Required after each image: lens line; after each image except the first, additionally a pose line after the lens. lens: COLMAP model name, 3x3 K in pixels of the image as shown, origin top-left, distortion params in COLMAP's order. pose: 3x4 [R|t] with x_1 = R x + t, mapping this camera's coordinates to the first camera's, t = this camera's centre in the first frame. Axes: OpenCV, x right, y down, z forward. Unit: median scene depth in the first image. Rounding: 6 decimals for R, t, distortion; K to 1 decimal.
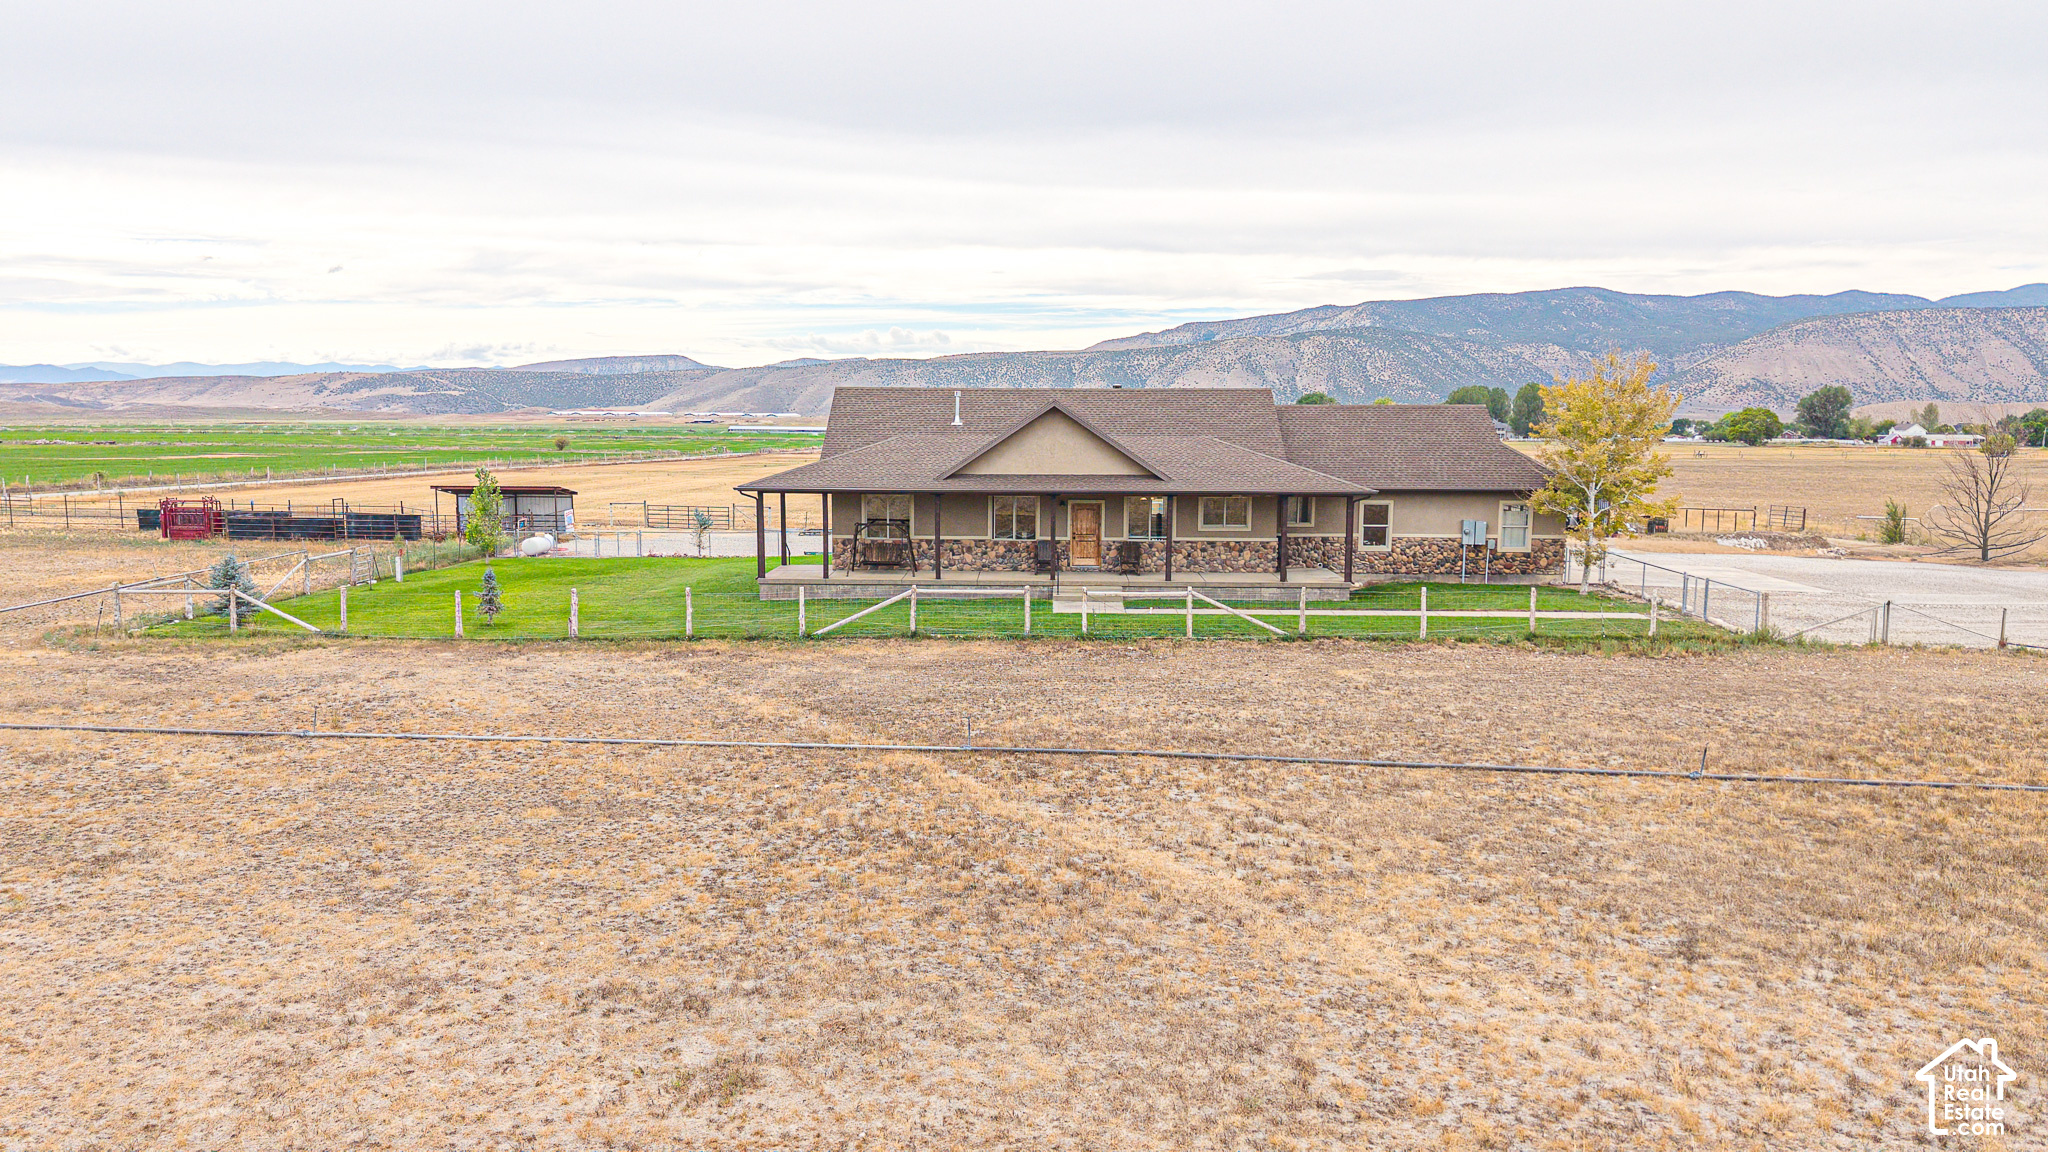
lens RADIAL K [[1309.0, 0, 1024.0], [0, 1309.0, 576.0], [0, 0, 1]] dist [0.078129, -0.148310]
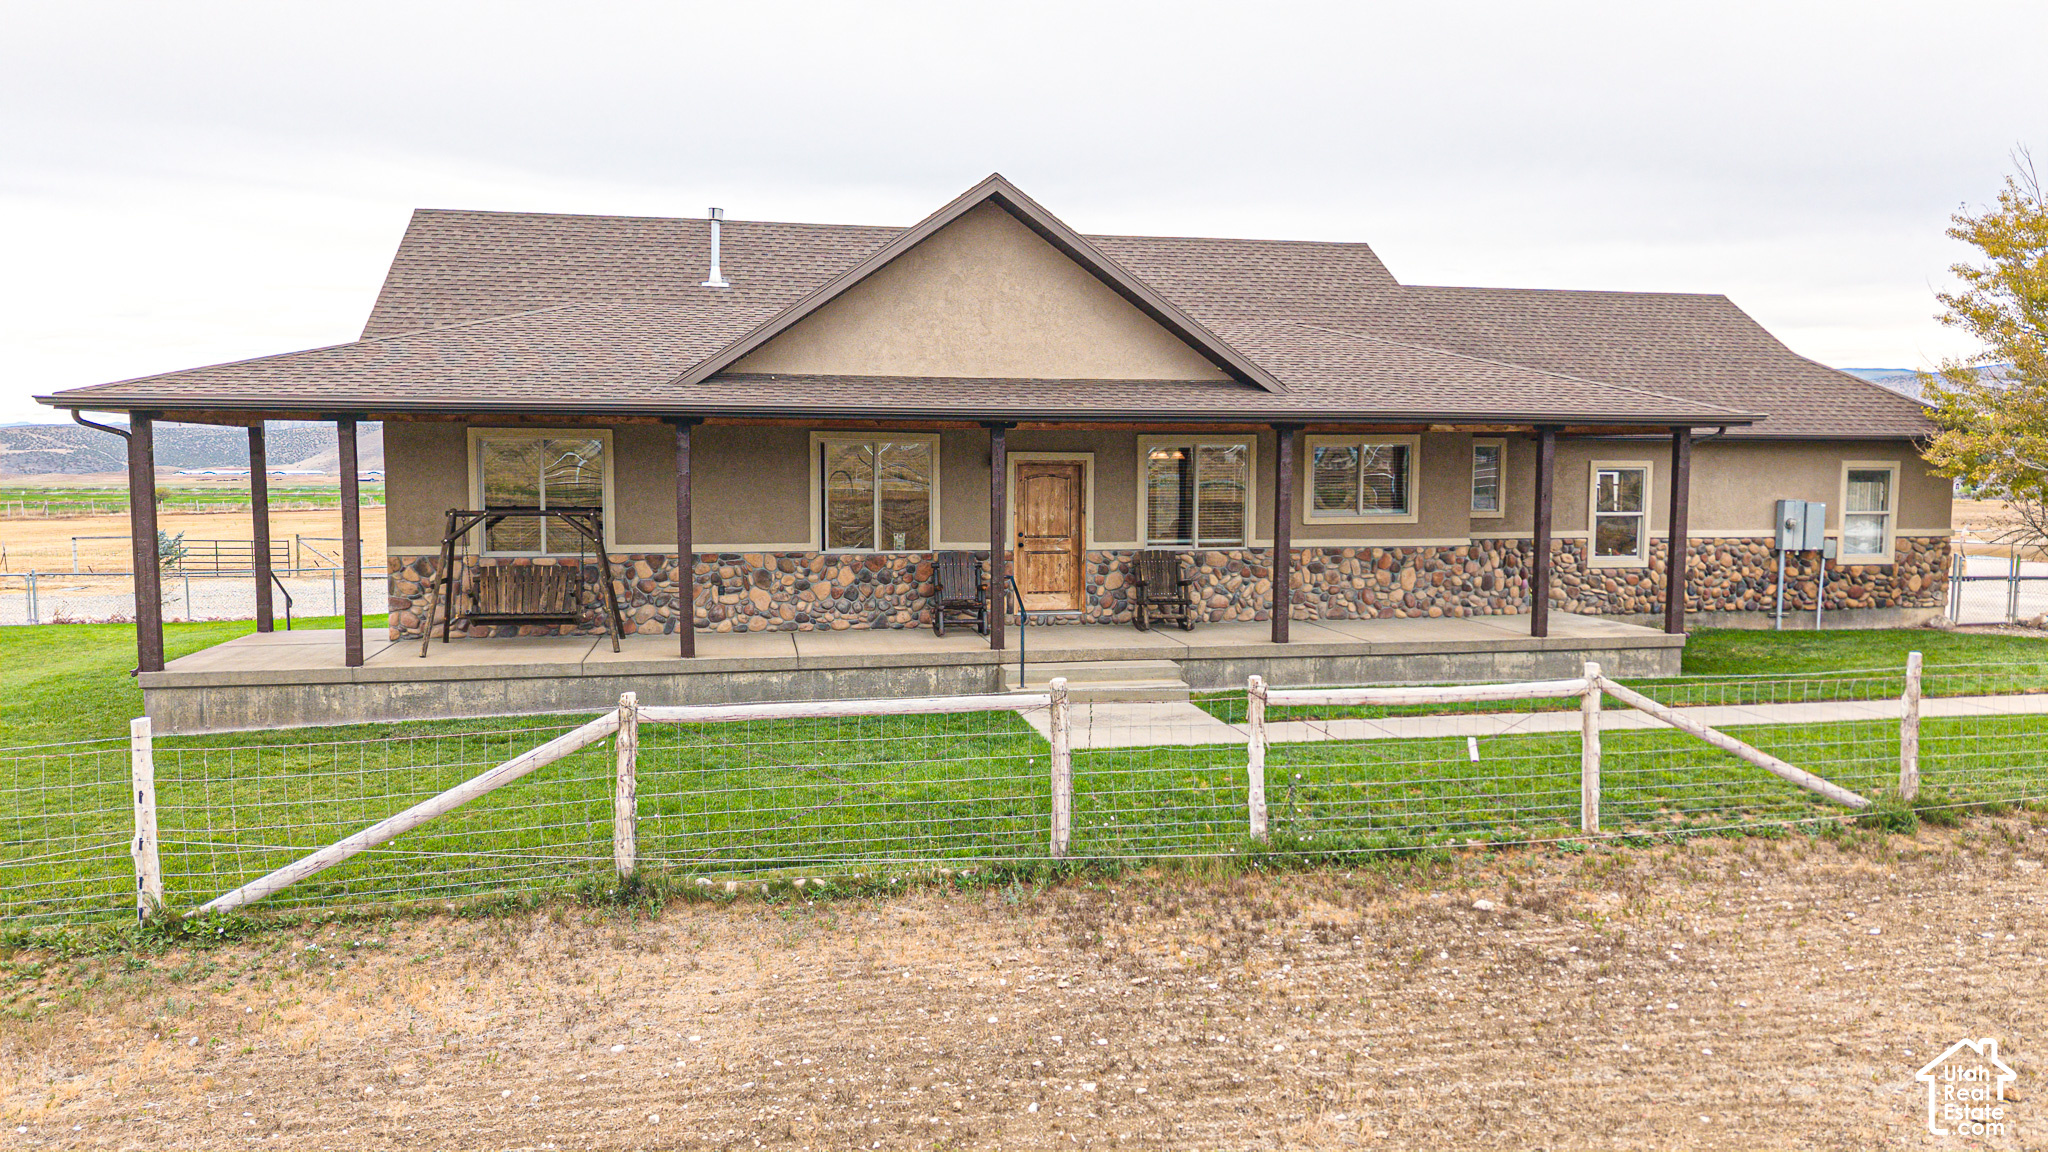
lens RADIAL K [[1366.4, 0, 1024.7], [0, 1366.4, 578.8], [0, 0, 1]] dist [0.039066, -0.044744]
pose [[0.976889, -0.020133, 0.212799, -0.052479], [0.028439, 0.998946, -0.036043, -0.002953], [-0.211849, 0.041261, 0.976431, 0.583224]]
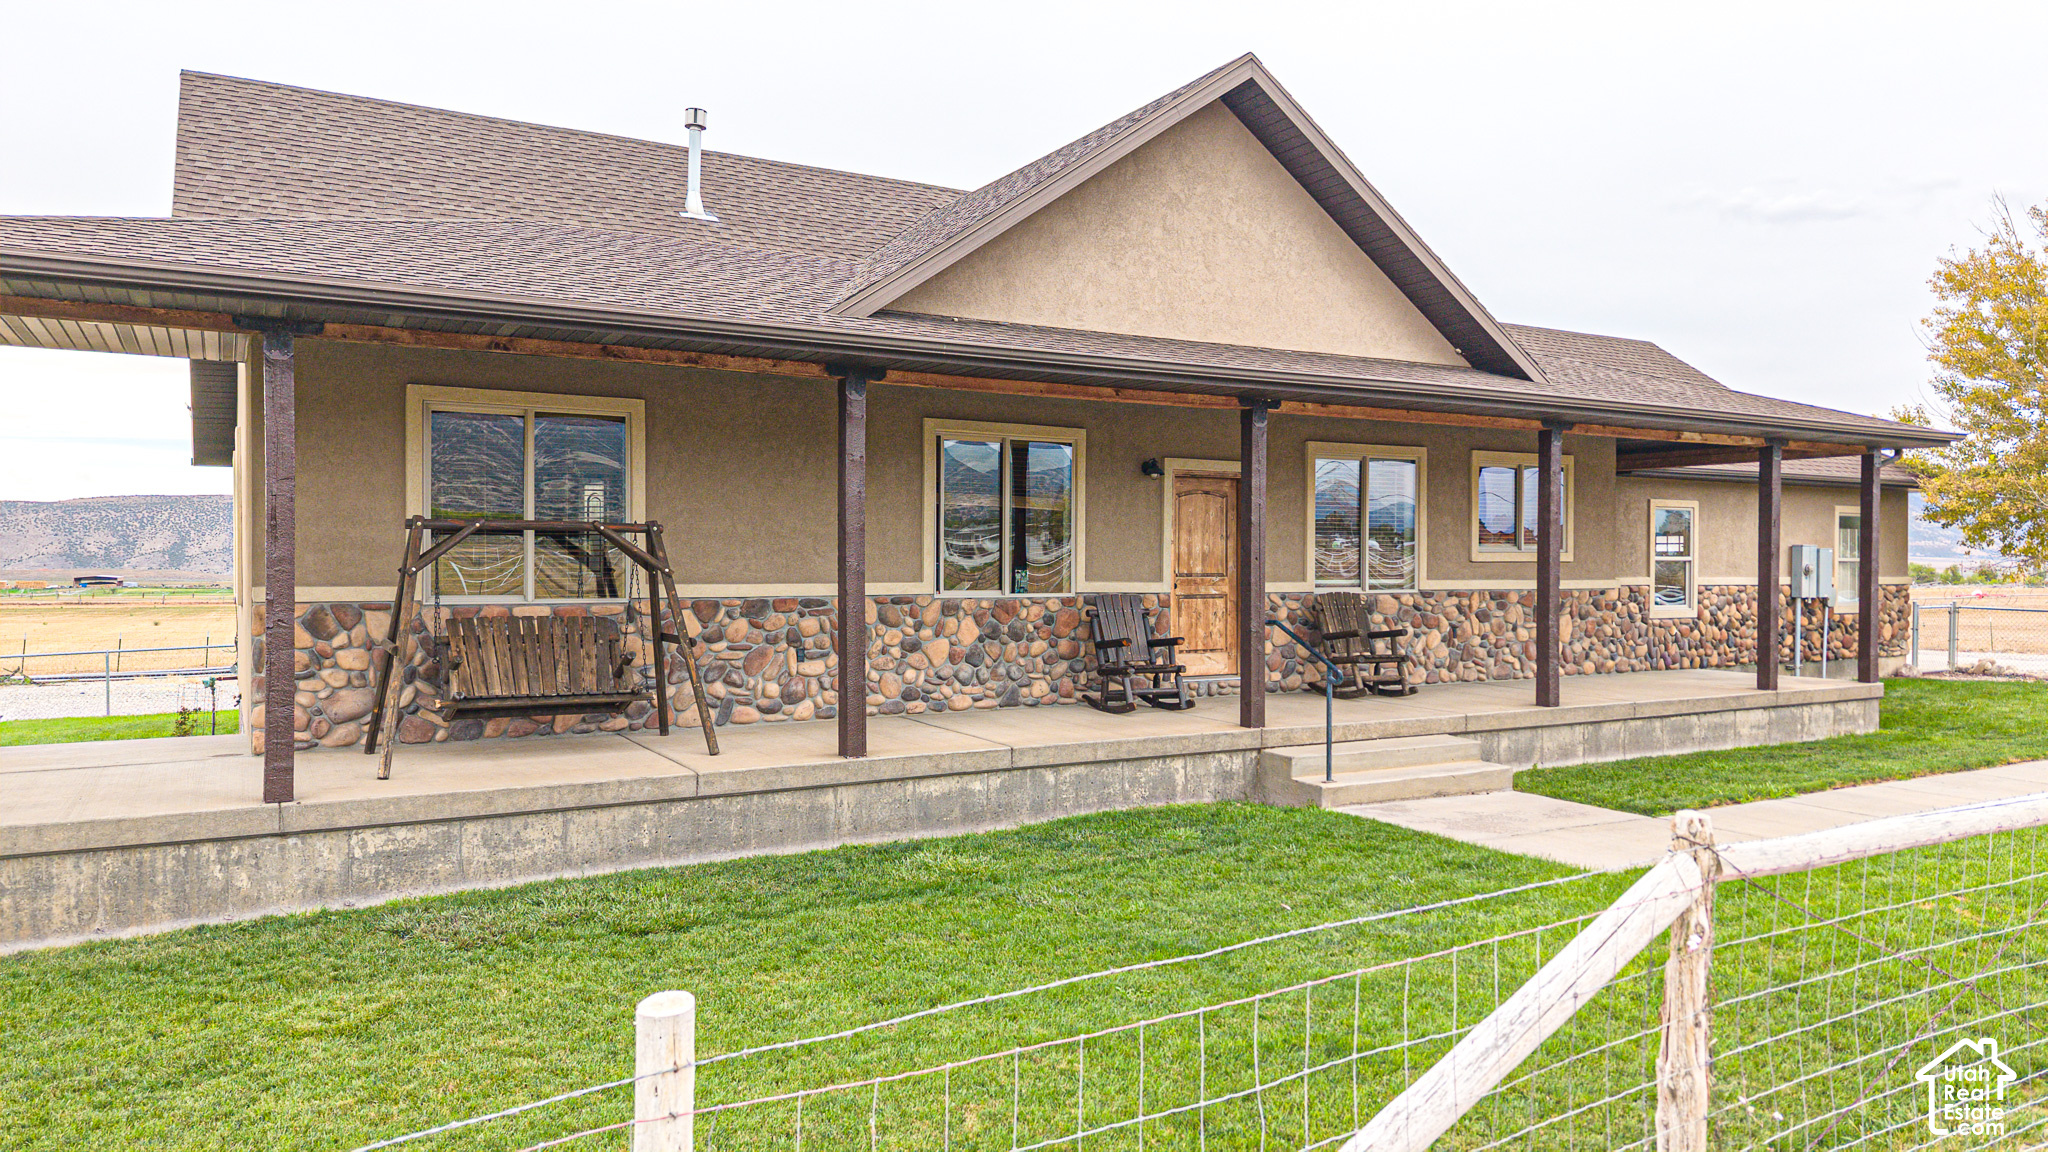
lens RADIAL K [[1366.4, 0, 1024.7], [0, 1366.4, 578.8], [0, 0, 1]] dist [0.039066, -0.044744]
pose [[0.859983, -0.009359, 0.510237, -0.152885], [0.064150, 0.993883, -0.089892, -0.004816], [-0.506274, 0.110037, 0.855323, 0.752757]]
